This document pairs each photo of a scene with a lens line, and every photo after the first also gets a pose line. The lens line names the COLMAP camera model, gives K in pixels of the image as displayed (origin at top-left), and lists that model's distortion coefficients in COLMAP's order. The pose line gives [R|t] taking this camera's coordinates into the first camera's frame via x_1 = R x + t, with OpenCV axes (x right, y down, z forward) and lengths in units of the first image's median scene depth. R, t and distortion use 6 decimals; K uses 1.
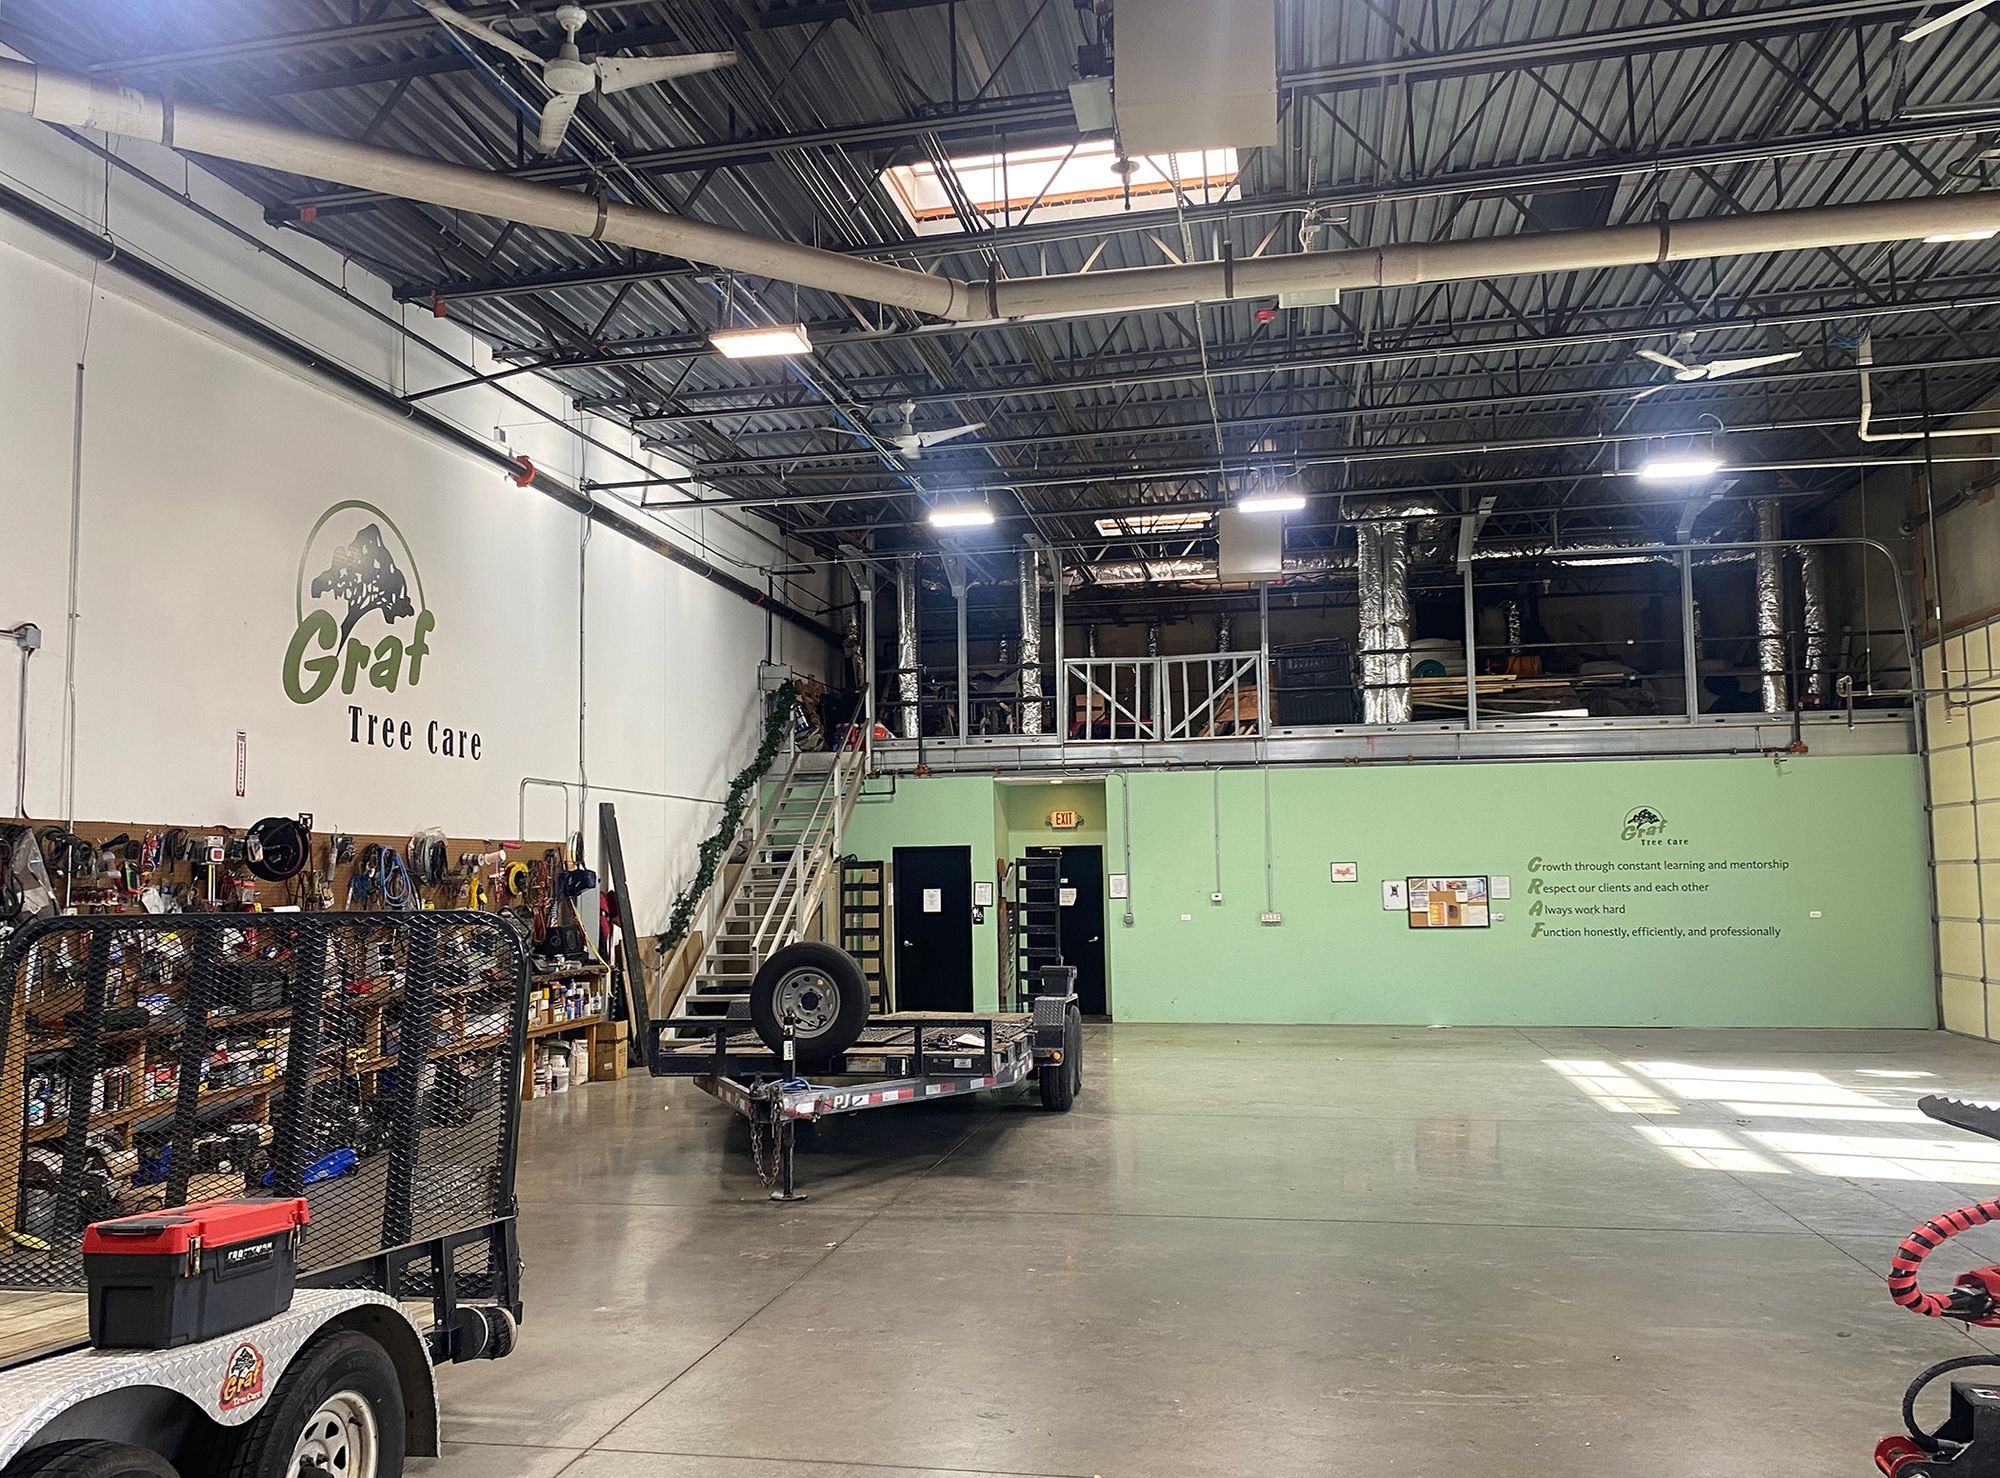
lens RADIAL K [[1638.1, 0, 963.5], [0, 1638.1, 727.4], [0, 0, 1]] dist [-0.012901, -0.020087]
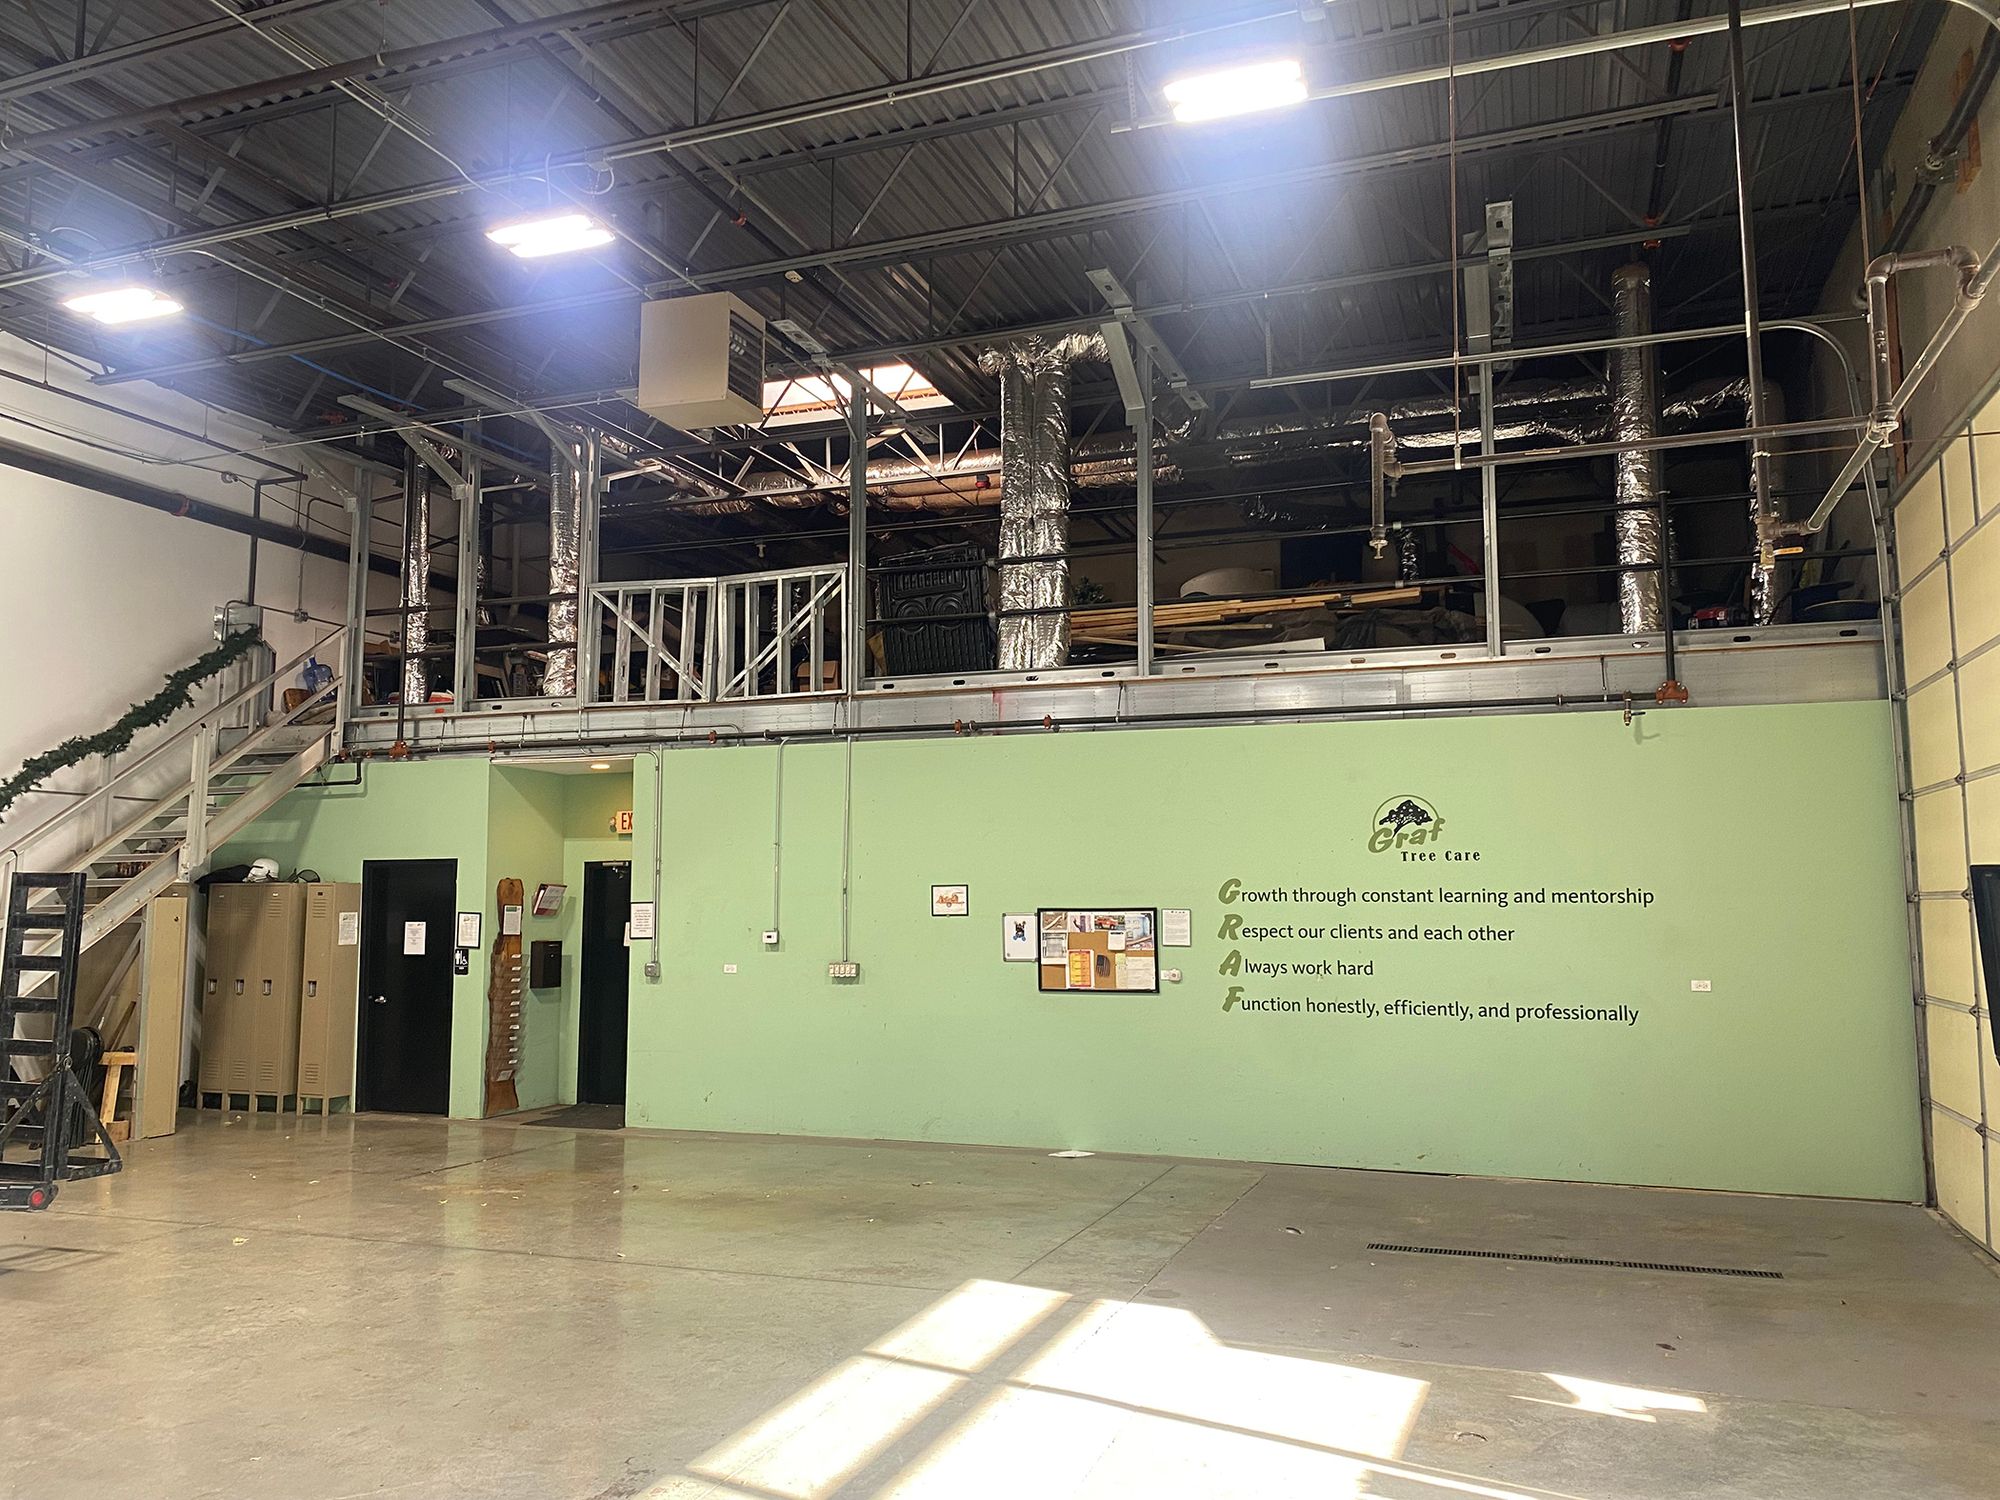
lens RADIAL K [[1511.8, 0, 1009.7], [0, 1511.8, 758.4], [0, 0, 1]] dist [0.055974, -0.082084]
pose [[0.991681, -0.001327, -0.128715, 0.323722], [0.000099, 0.999954, -0.009546, 0.037601], [0.128722, 0.009454, 0.991636, 0.407007]]
